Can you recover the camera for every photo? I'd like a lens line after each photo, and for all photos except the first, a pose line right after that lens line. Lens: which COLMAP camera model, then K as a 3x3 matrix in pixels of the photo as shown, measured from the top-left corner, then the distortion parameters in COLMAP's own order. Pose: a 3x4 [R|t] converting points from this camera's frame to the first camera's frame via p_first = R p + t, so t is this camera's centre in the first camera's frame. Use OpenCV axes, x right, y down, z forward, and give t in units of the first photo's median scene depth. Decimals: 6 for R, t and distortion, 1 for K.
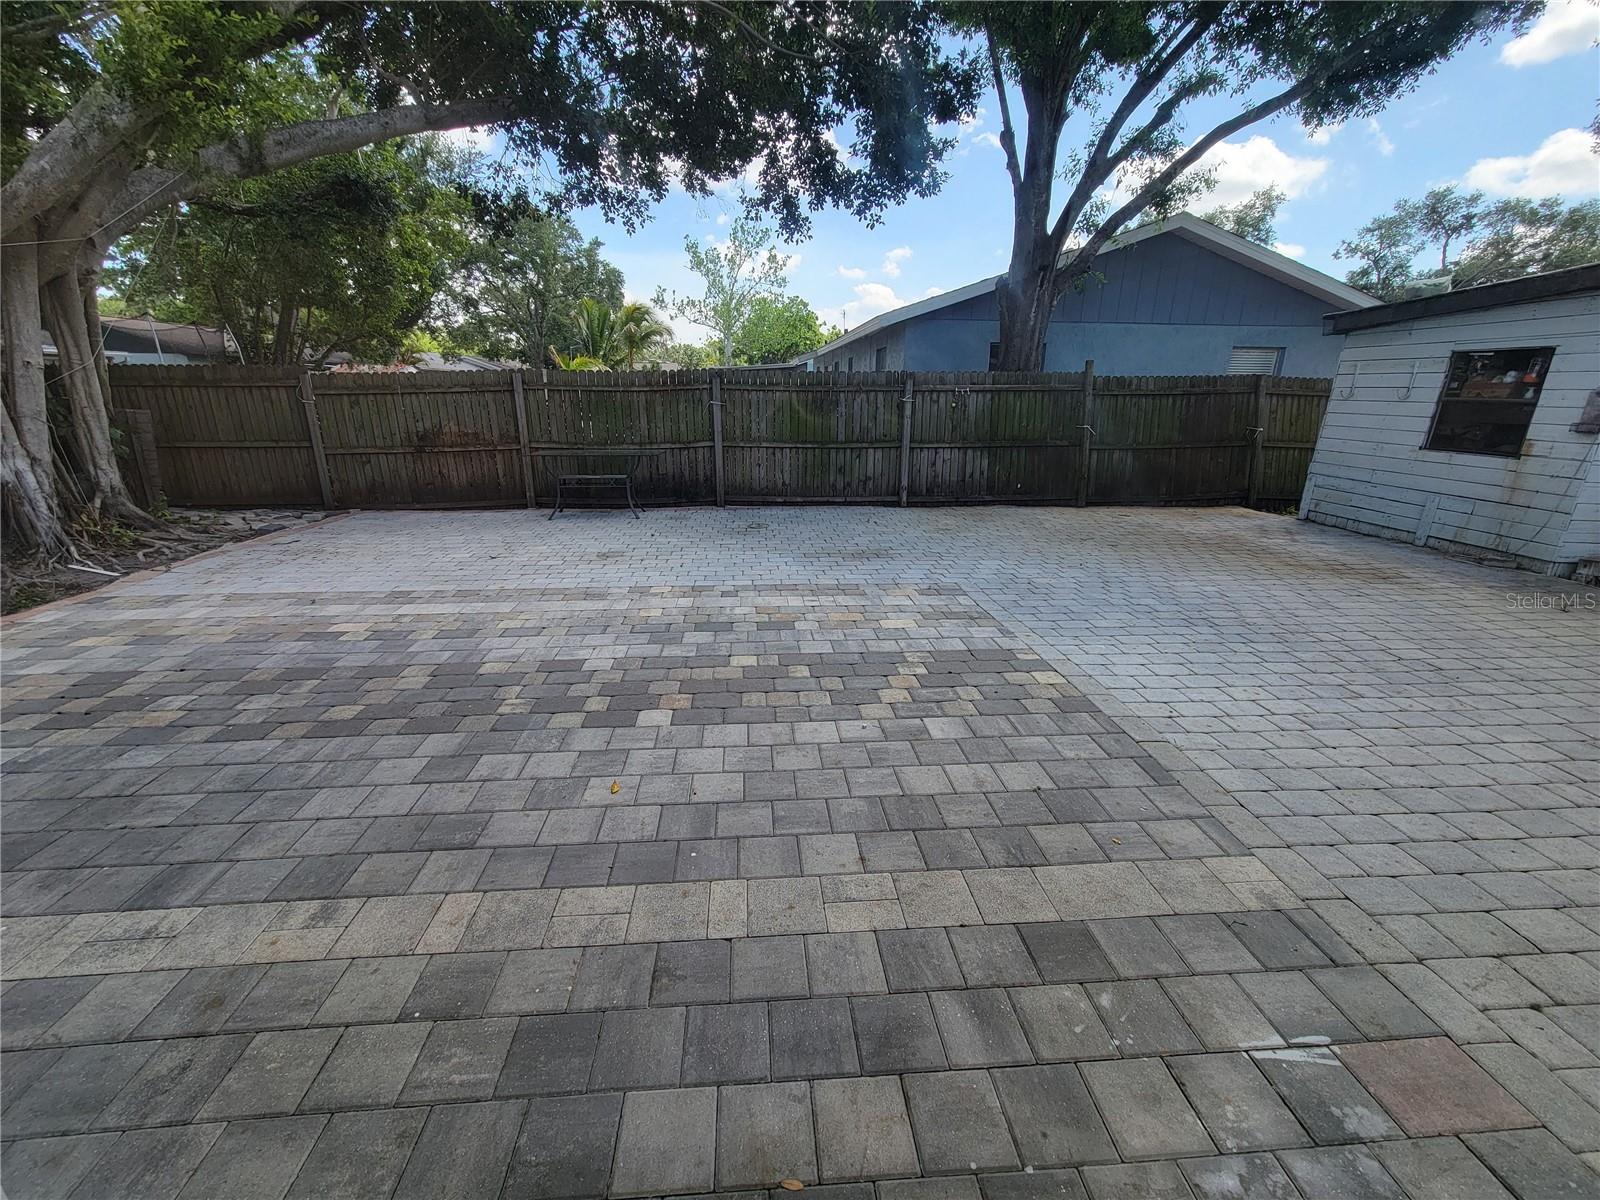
lens RADIAL K [[651.5, 0, 792.3], [0, 651.5, 591.5], [0, 0, 1]] dist [-0.002839, 0.002692]
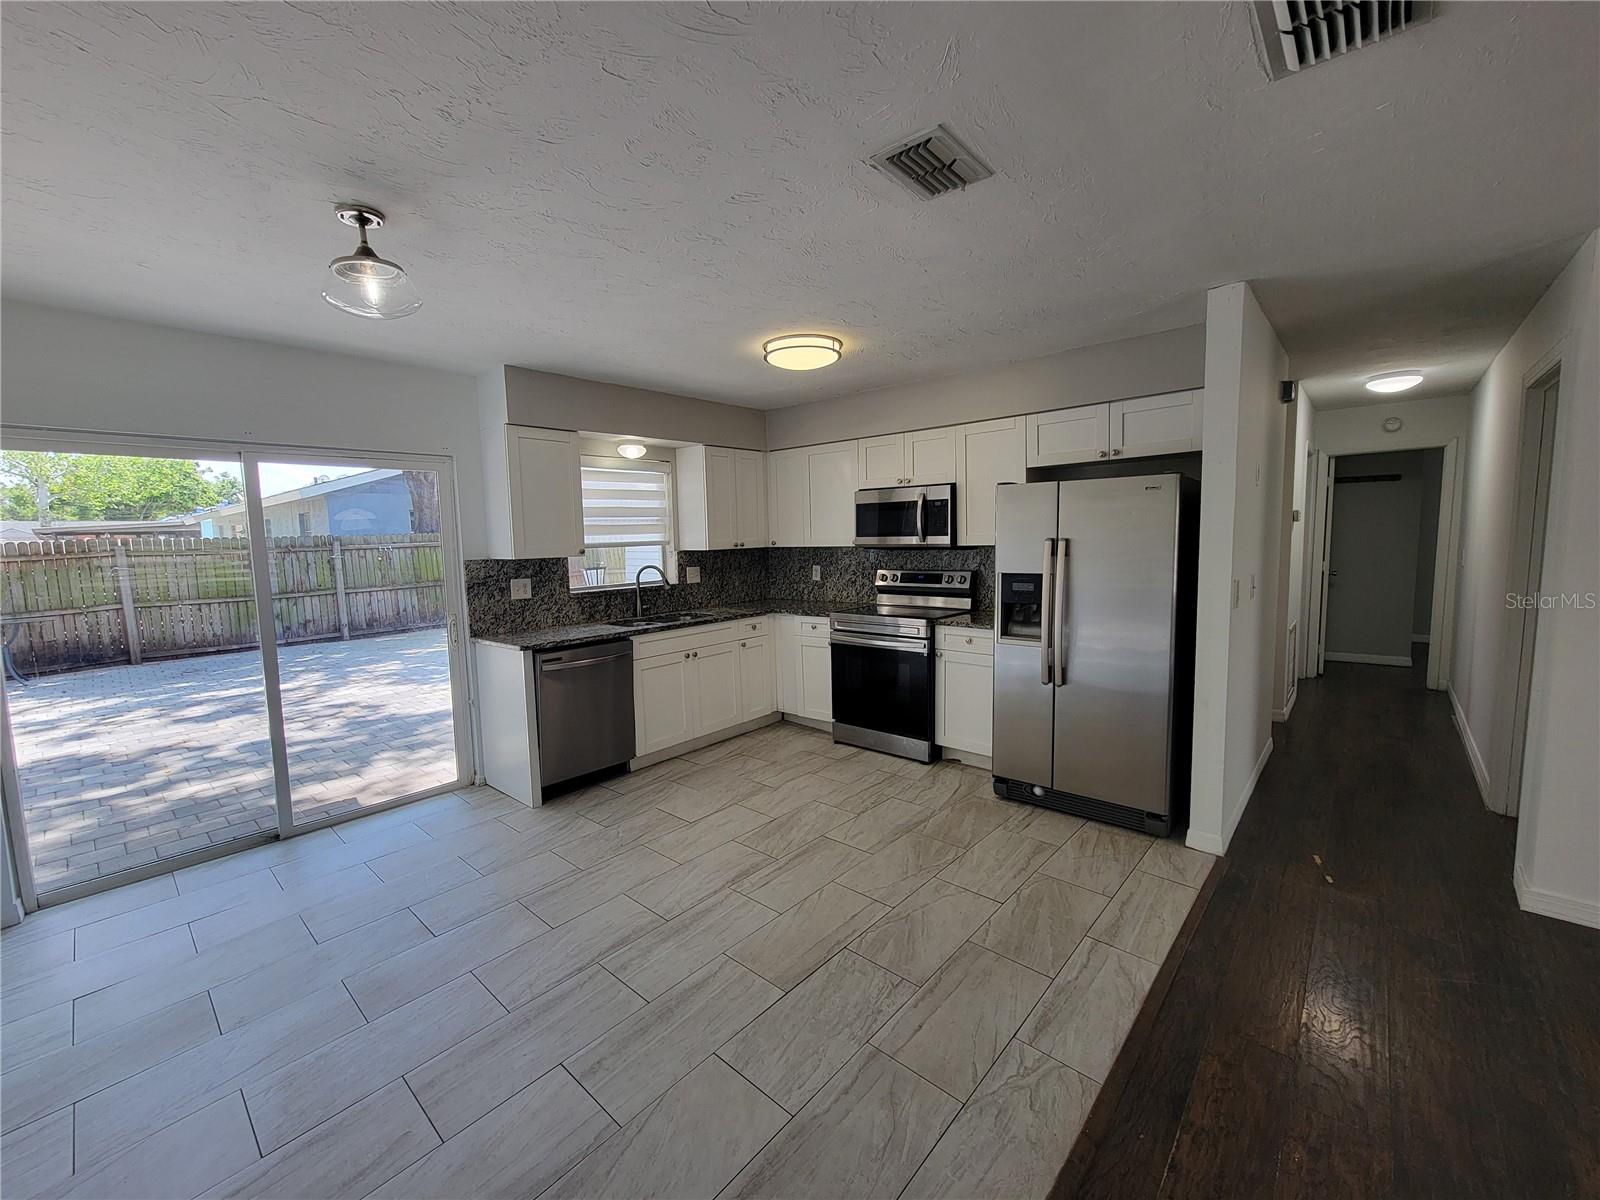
lens RADIAL K [[651.5, 0, 792.2], [0, 651.5, 597.2], [0, 0, 1]] dist [-0.002839, 0.002692]
pose [[0.717718, -0.093621, 0.690012, -0.069294], [0.234634, 0.965487, -0.113058, 0.134202], [-0.655613, 0.243044, 0.714914, -0.472317]]
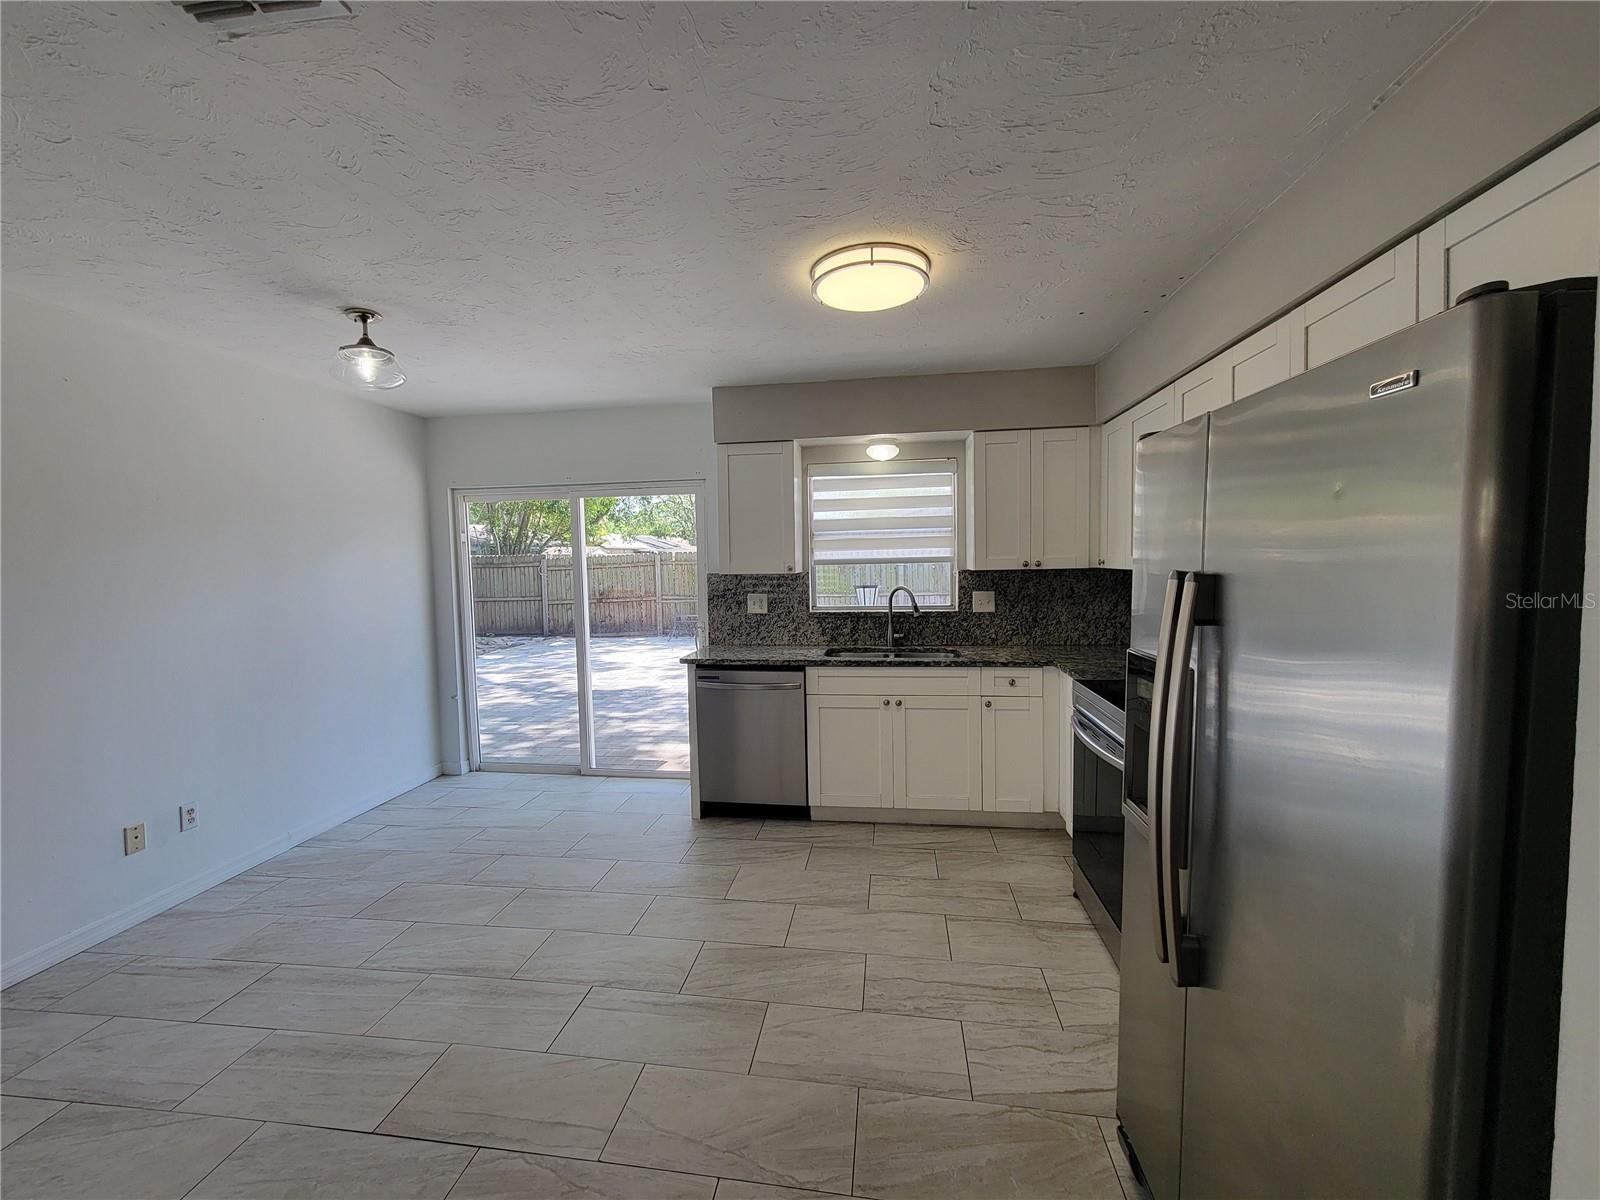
lens RADIAL K [[651.5, 0, 790.5], [0, 651.5, 597.1], [0, 0, 1]] dist [-0.002839, 0.002692]
pose [[0.975816, -0.014354, -0.218121, 0.256300], [-0.037331, 0.972240, -0.230987, 0.133778], [0.215381, 0.233544, 0.948192, -0.455772]]
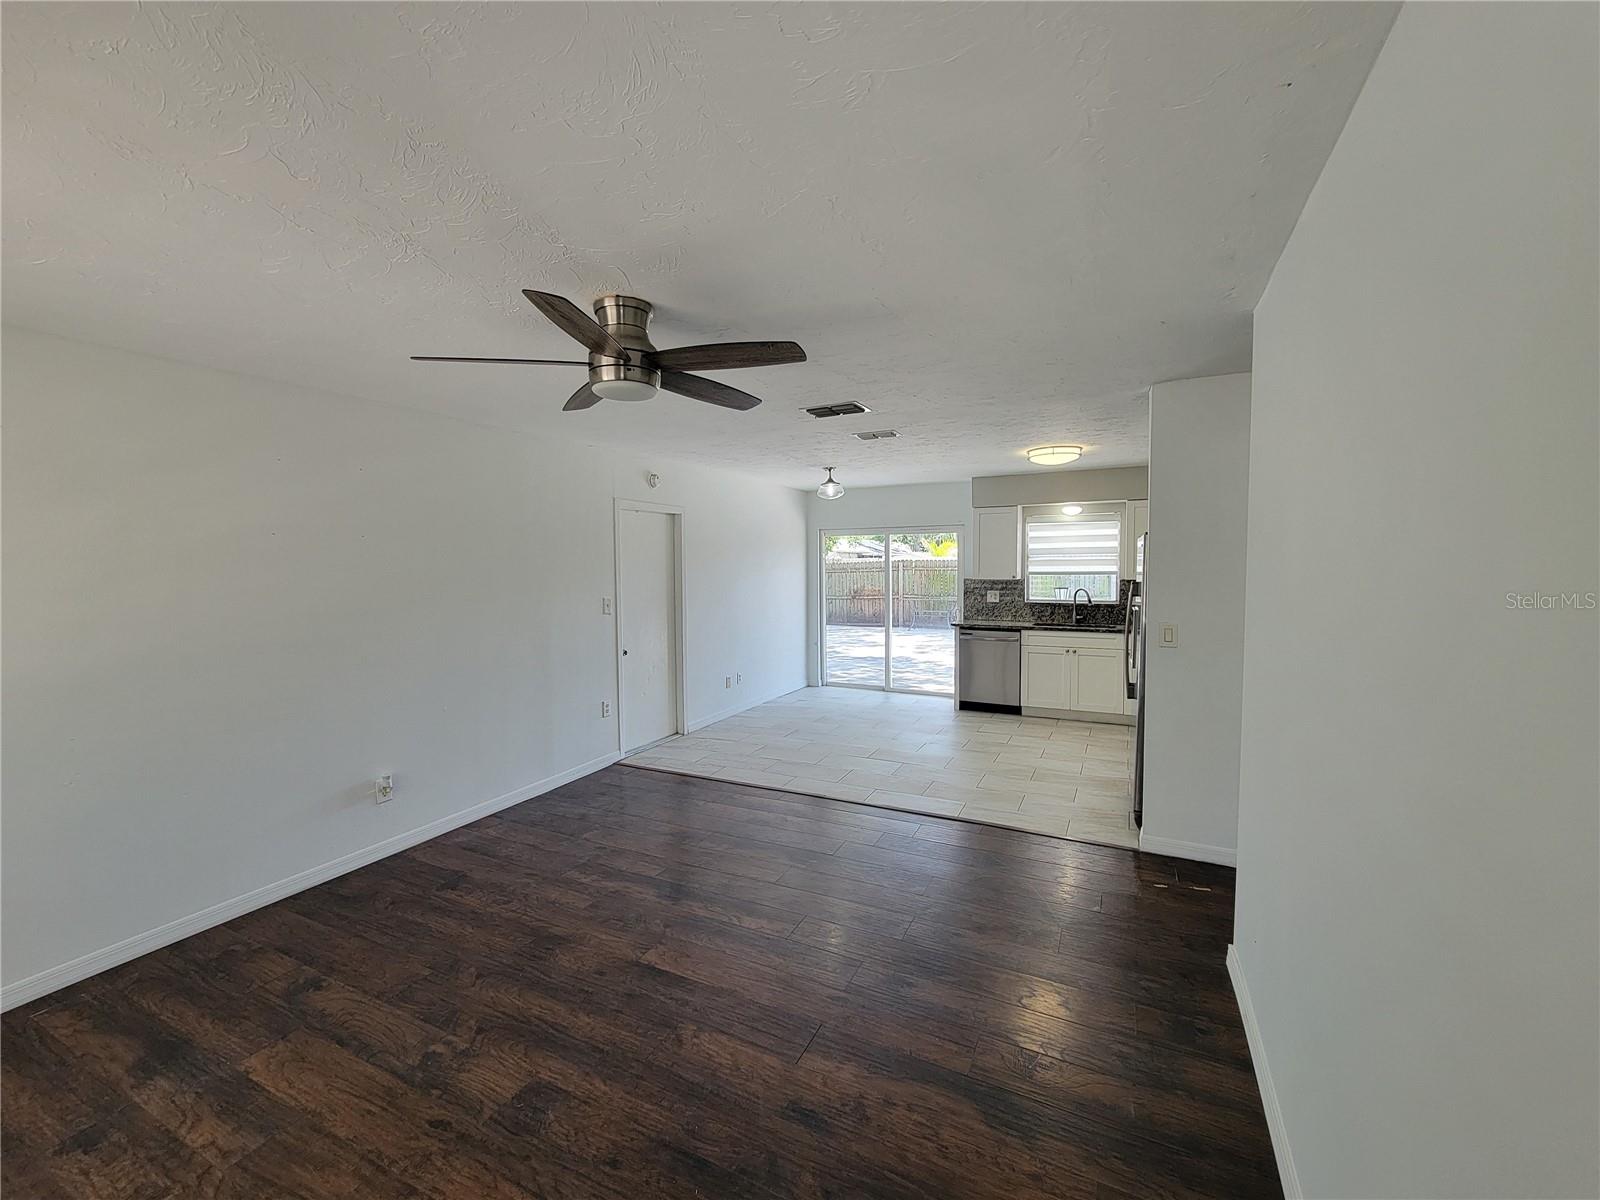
lens RADIAL K [[651.5, 0, 790.2], [0, 651.5, 592.6], [0, 0, 1]] dist [-0.002839, 0.002692]
pose [[0.854345, 0.008156, -0.519642, 0.342153], [-0.138706, 0.967186, -0.212866, 0.241333], [0.500854, 0.253938, 0.827442, -0.840289]]
